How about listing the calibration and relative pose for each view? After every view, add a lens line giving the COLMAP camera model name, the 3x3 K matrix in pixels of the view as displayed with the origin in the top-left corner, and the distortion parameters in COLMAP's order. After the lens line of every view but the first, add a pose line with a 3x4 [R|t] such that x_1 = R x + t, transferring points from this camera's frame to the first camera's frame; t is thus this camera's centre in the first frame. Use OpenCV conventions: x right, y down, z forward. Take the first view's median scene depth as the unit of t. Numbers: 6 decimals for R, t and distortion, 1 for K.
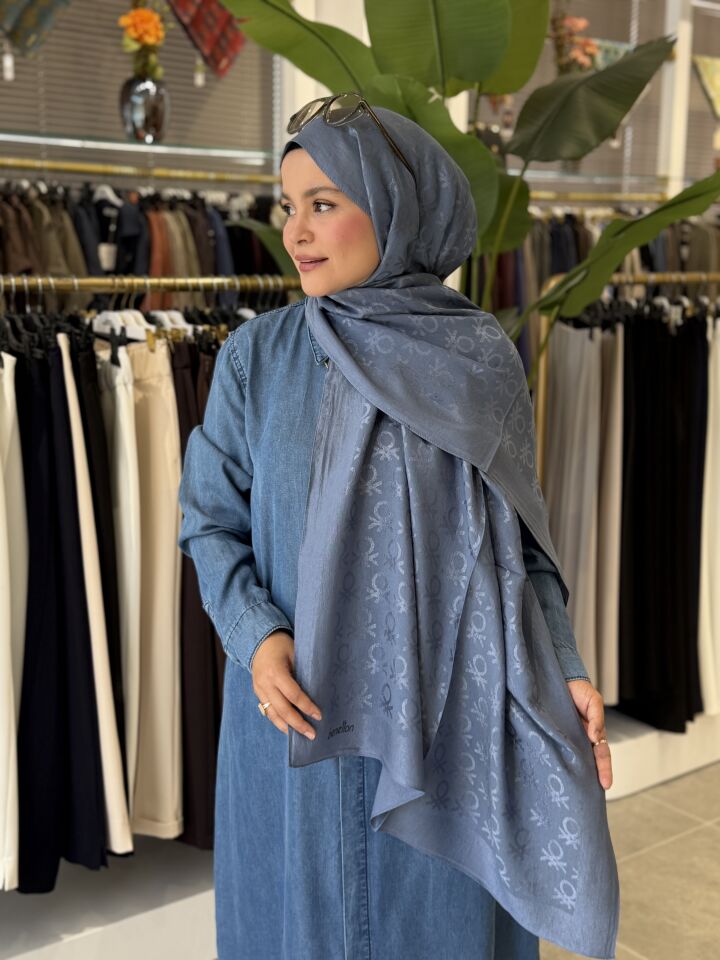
lens RADIAL K [[1209.6, 0, 362.2], [0, 1209.6, 479.8], [0, 0, 1]] dist [0.224465, -0.579312]
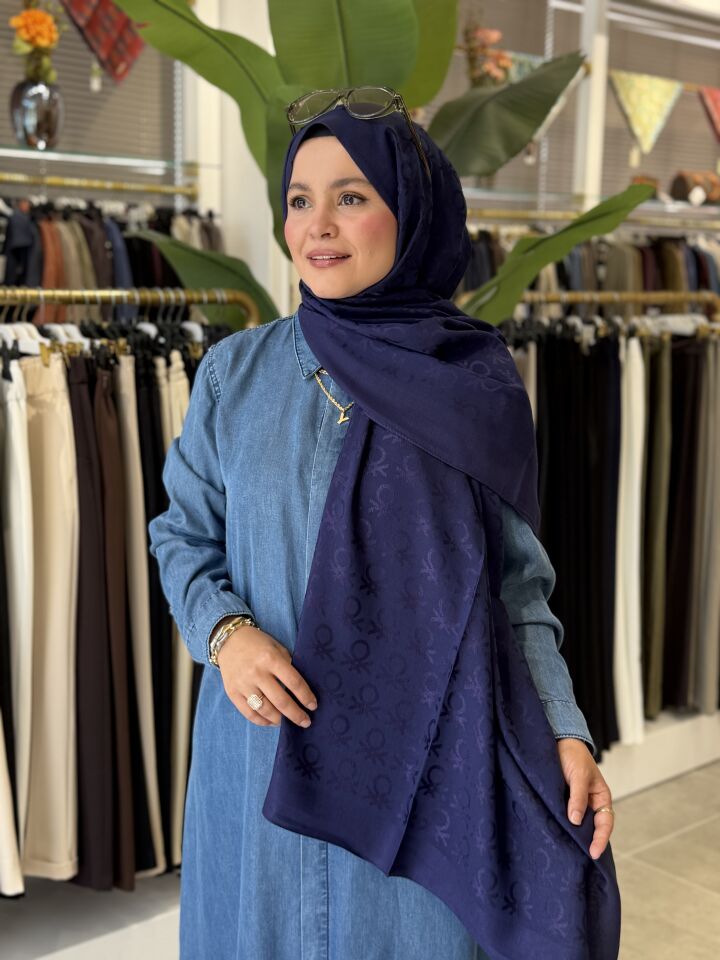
lens RADIAL K [[1293.0, 0, 361.1], [0, 1293.0, 478.5], [0, 0, 1]] dist [0.217659, -0.548243]
pose [[0.997610, -0.001319, 0.069090, 0.001589], [0.003048, 0.999685, -0.024923, 0.005291], [-0.069035, 0.025074, 0.997299, -0.021115]]
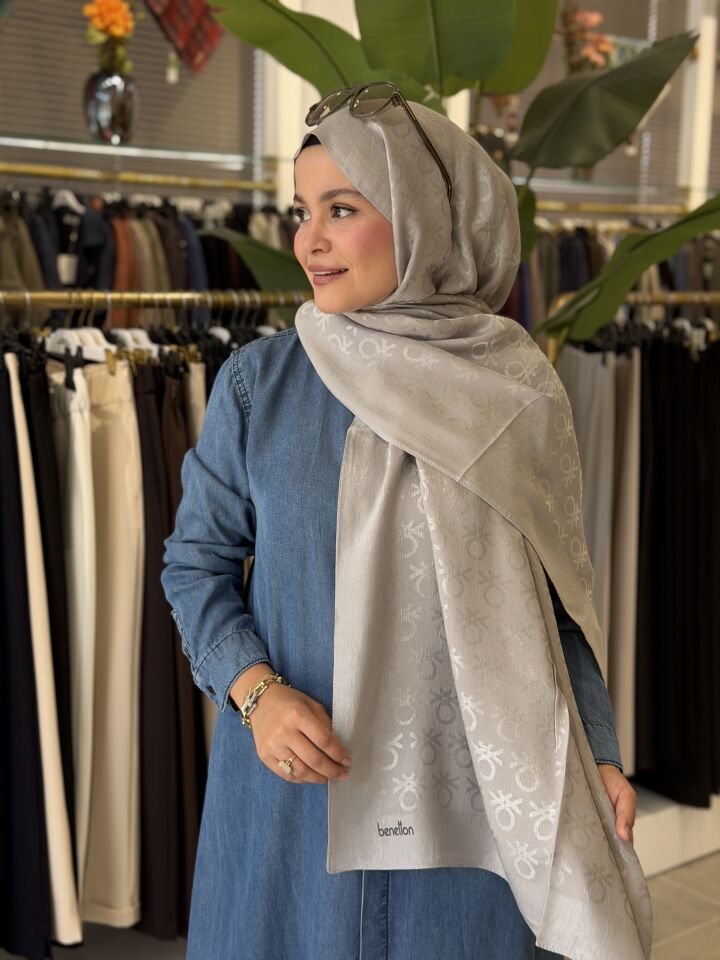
lens RADIAL K [[1342.9, 0, 358.1], [0, 1342.9, 478.9], [0, 0, 1]] dist [0.203708, -0.494892]
pose [[0.999956, 0.007948, 0.005020, 0.001914], [-0.007799, 0.999548, -0.029036, -0.000846], [-0.005249, 0.028995, 0.999566, 0.007700]]
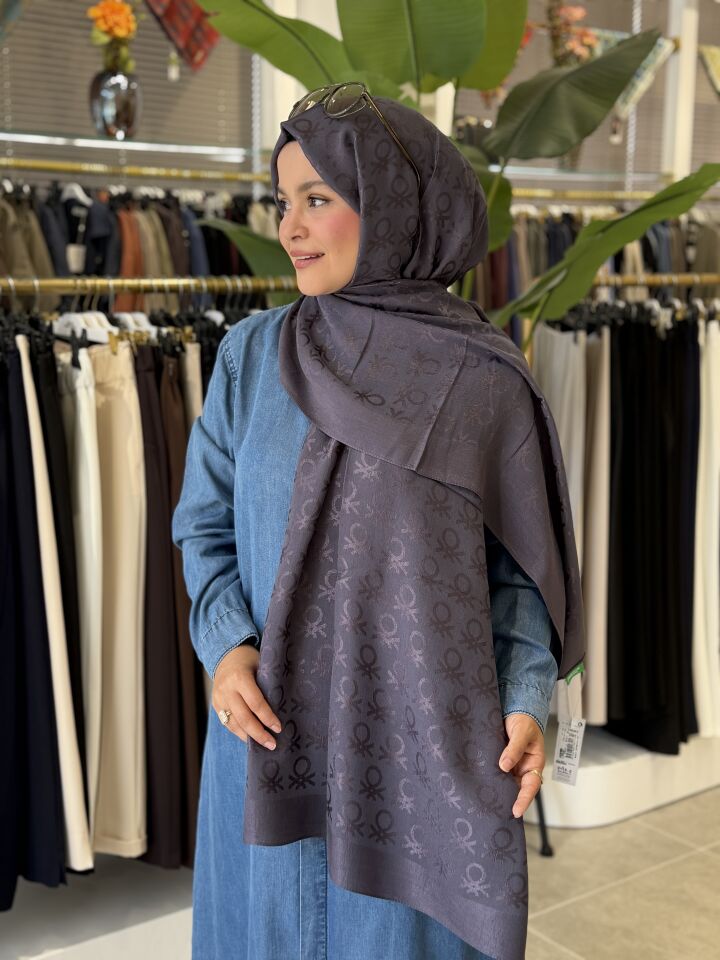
lens RADIAL K [[1314.5, 0, 361.1], [0, 1314.5, 481.0], [0, 0, 1]] dist [0.212999, -0.524073]
pose [[0.999999, -0.001544, -0.000387, 0.014606], [0.001538, 0.999886, -0.014999, 0.007127], [0.000410, 0.014999, 0.999887, -0.033003]]
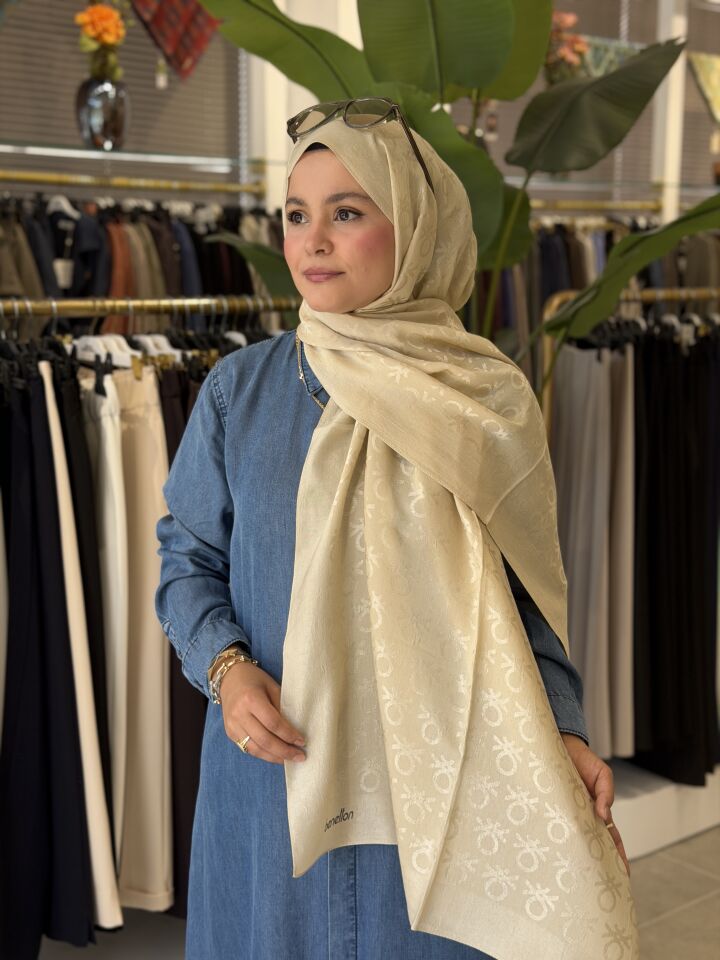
lens RADIAL K [[1341.4, 0, 362.7], [0, 1341.4, 480.8], [0, 0, 1]] dist [0.219618, -0.563136]
pose [[0.999384, -0.010582, 0.033461, -0.021905], [0.011376, 0.999656, -0.023634, -0.001365], [-0.033199, 0.024001, 0.999161, -0.015529]]
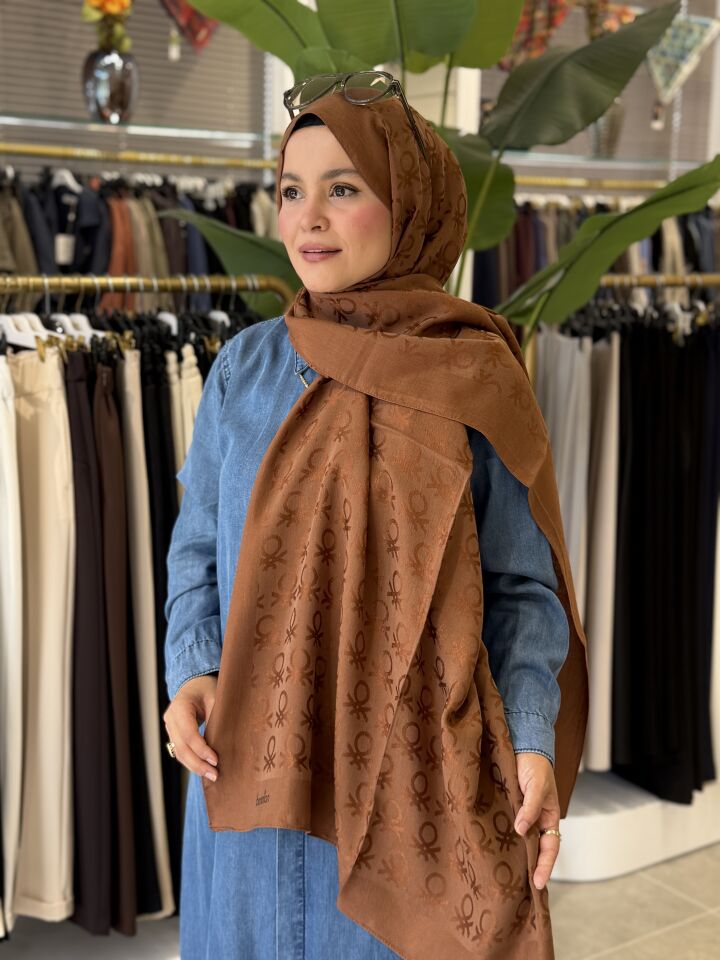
lens RADIAL K [[1328.2, 0, 354.3], [0, 1328.2, 478.4], [0, 0, 1]] dist [0.204797, -0.502811]
pose [[0.998714, 0.015978, -0.048124, 0.057553], [-0.016400, 0.999830, -0.008383, -0.010125], [0.047982, 0.009161, 0.998806, 0.030927]]
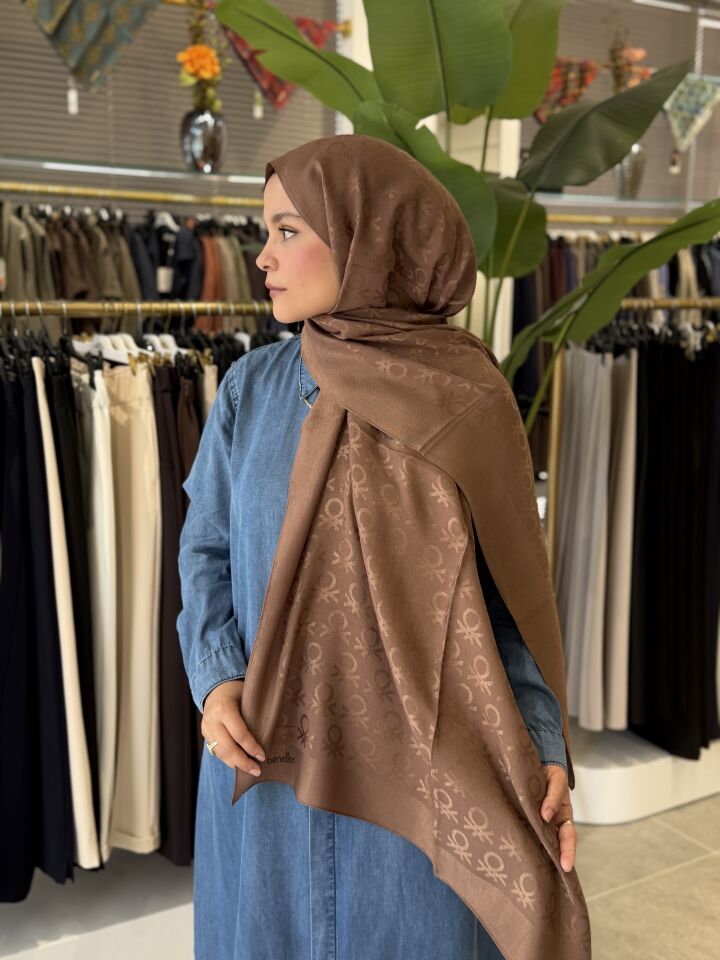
lens RADIAL K [[1112.5, 0, 360.4], [0, 1112.5, 480.7], [0, 0, 1]] dist [0.194846, -0.474664]
pose [[0.994924, 0.021116, -0.098391, 0.064402], [-0.021171, 0.999776, 0.000487, -0.012557], [0.098380, 0.001598, 0.995148, 0.050938]]
